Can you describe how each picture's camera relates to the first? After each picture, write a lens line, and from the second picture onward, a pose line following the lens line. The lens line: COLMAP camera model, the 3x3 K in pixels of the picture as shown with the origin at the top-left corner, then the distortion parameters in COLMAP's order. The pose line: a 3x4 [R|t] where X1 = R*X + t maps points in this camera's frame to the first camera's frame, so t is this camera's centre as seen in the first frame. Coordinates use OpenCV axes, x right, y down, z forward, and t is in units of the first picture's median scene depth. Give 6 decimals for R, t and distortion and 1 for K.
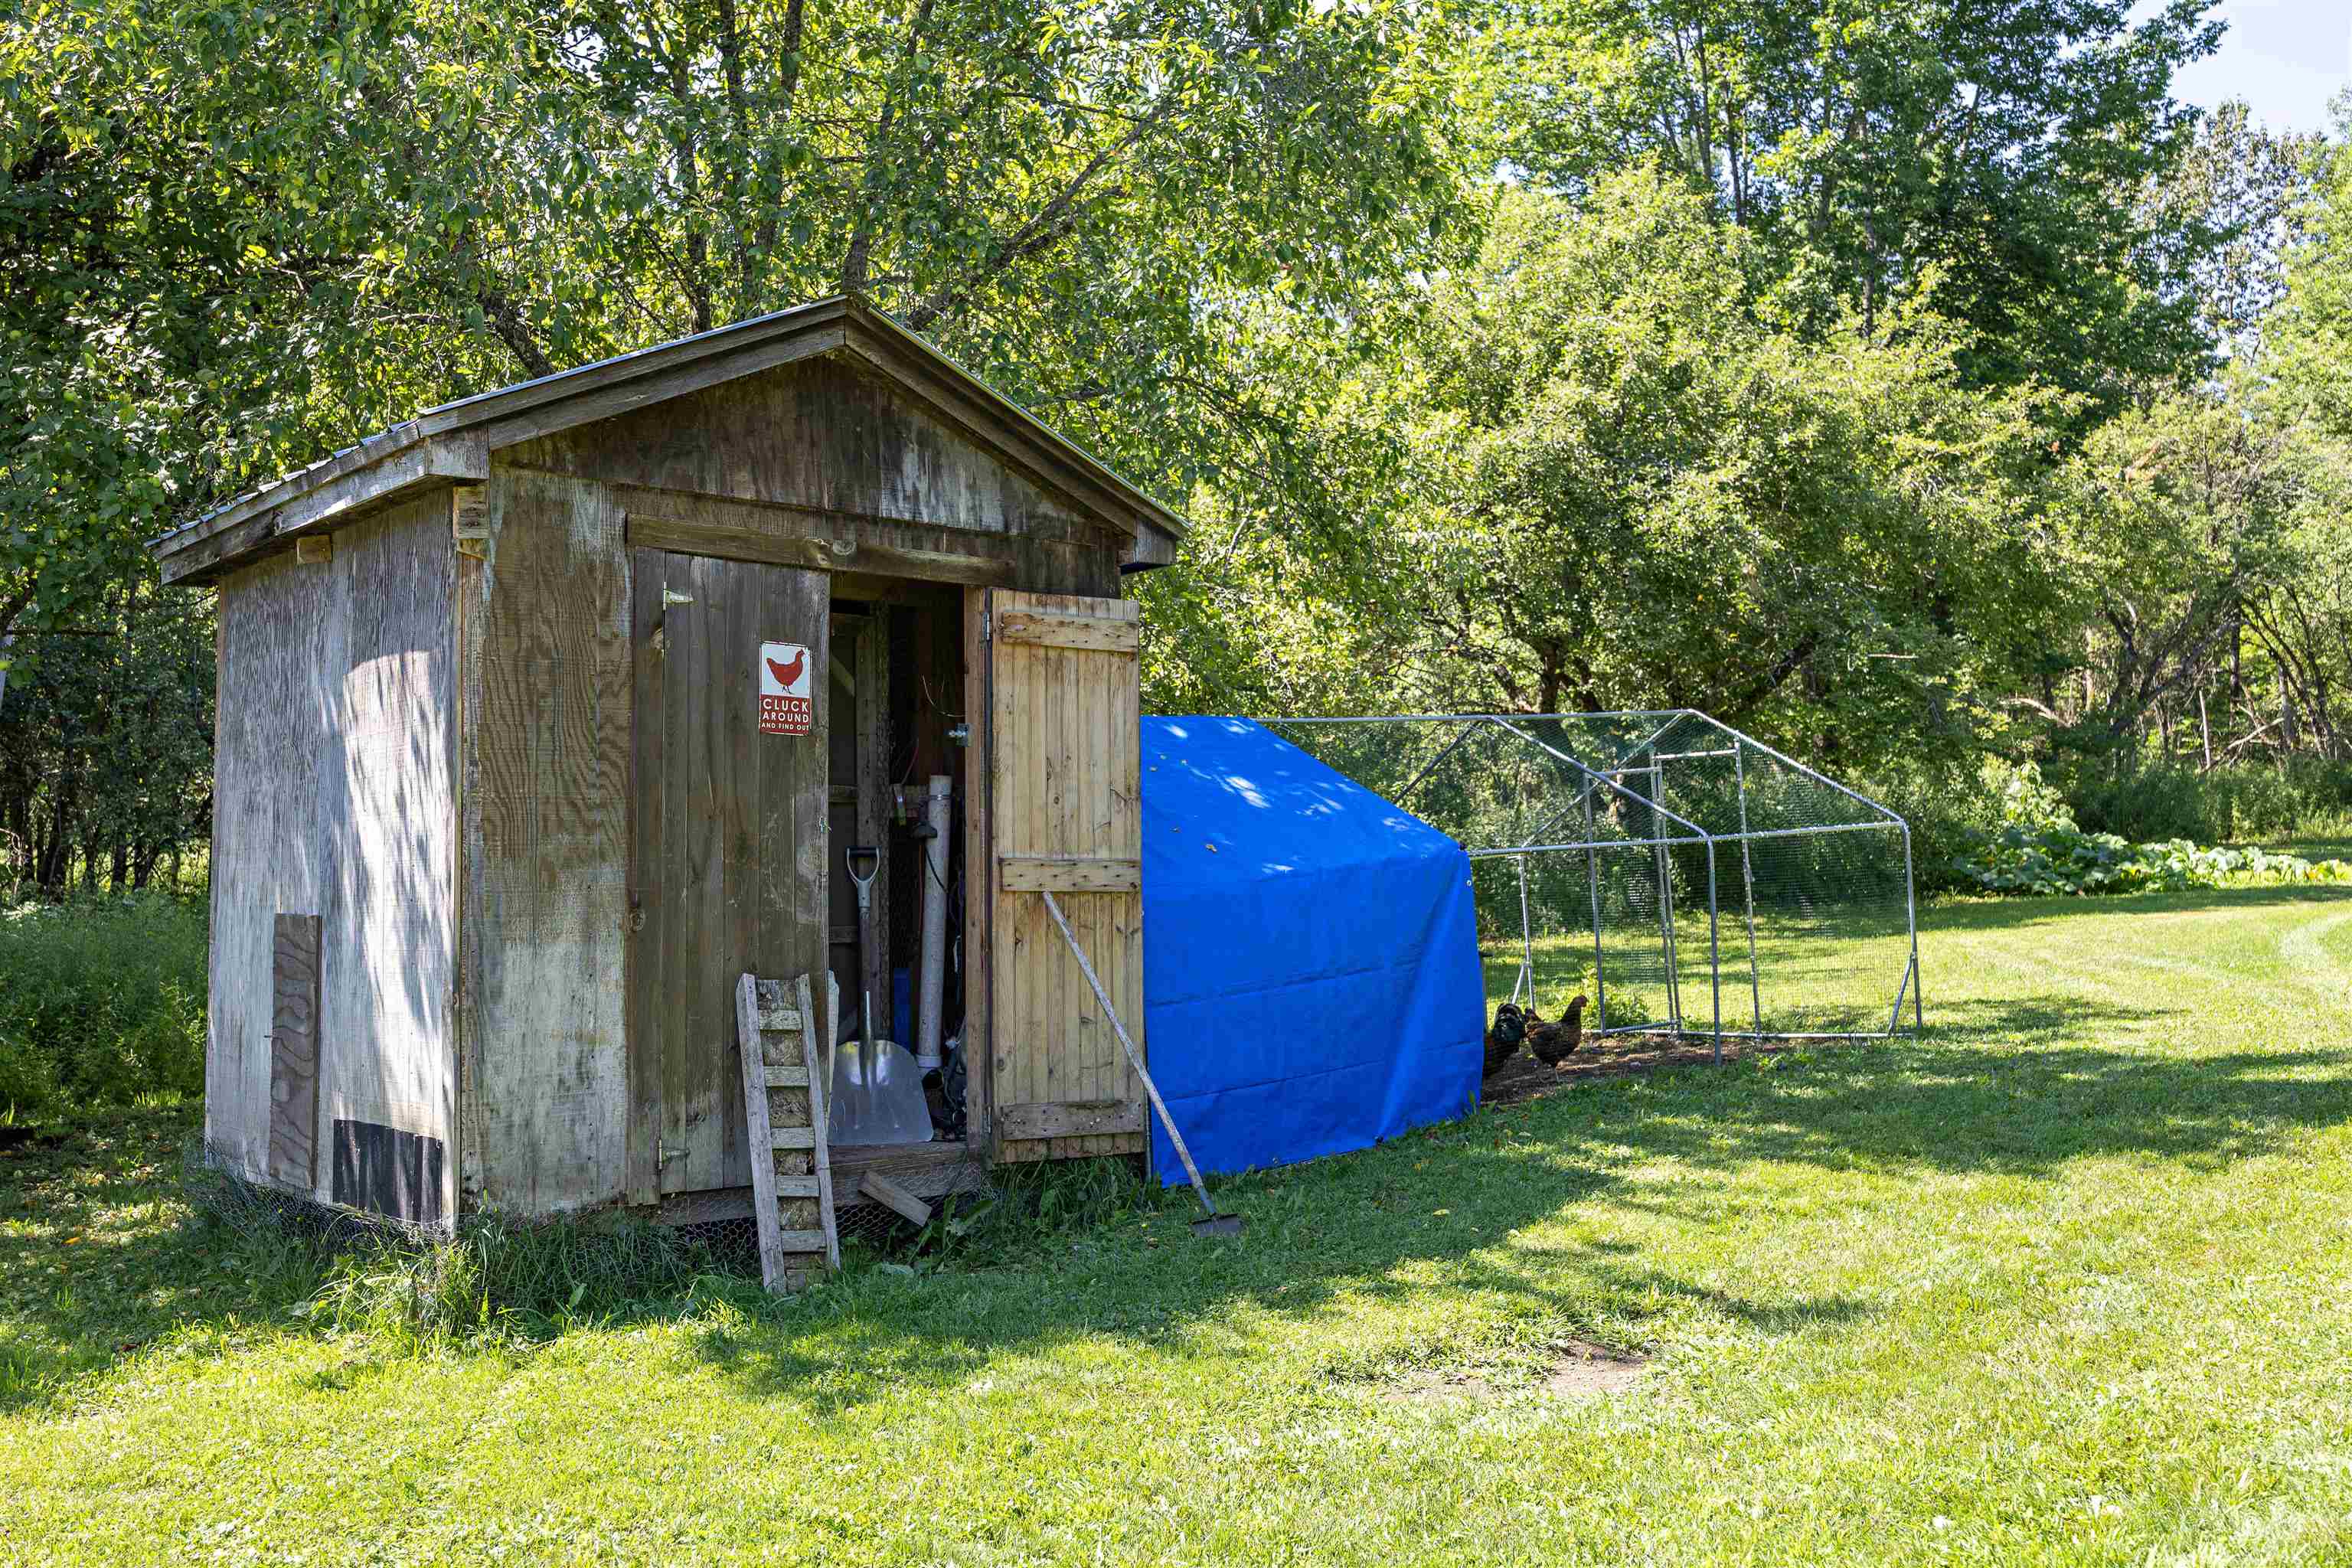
lens RADIAL K [[2285.4, 0, 1168.0], [0, 2285.4, 779.7], [0, 0, 1]] dist [-0.000006, 0.000000]
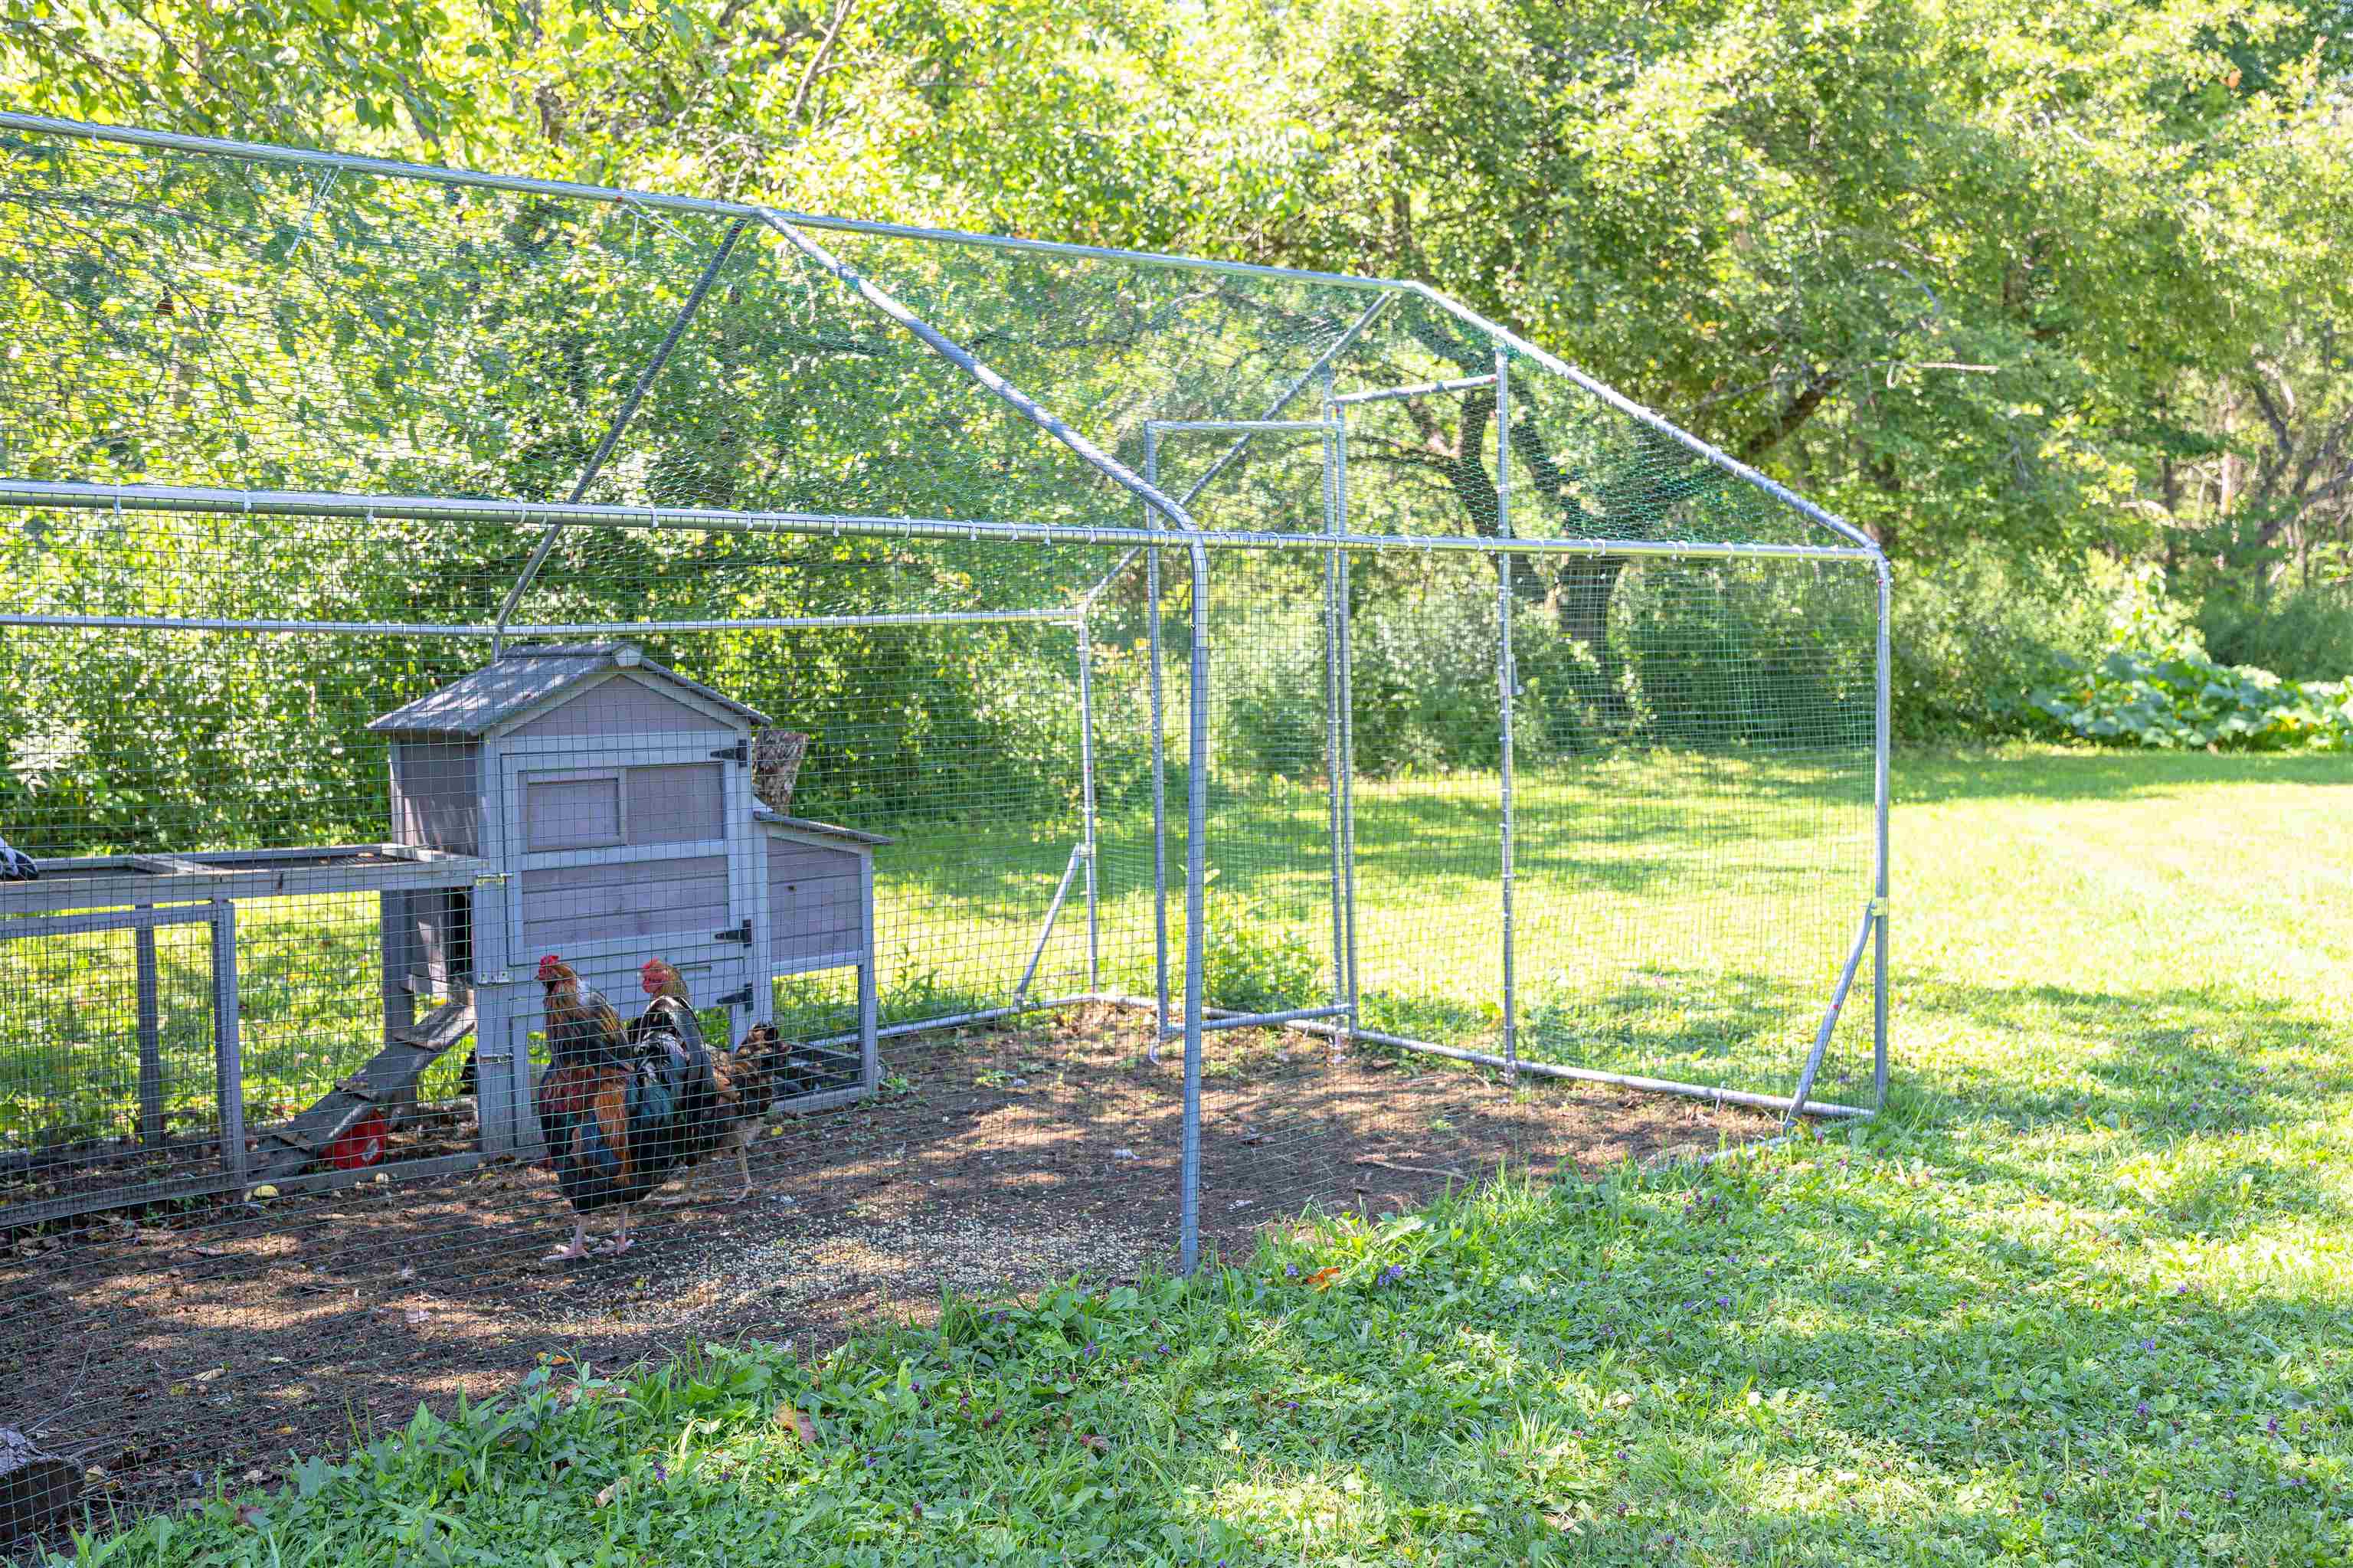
lens RADIAL K [[2286.5, 0, 1183.3], [0, 2286.5, 789.3], [0, 0, 1]] dist [-0.000006, 0.000000]
pose [[0.998584, 0.046206, -0.026365, 0.111942], [-0.043692, 0.995069, 0.089046, 0.014710], [0.030349, -0.087768, 0.995678, 0.315854]]
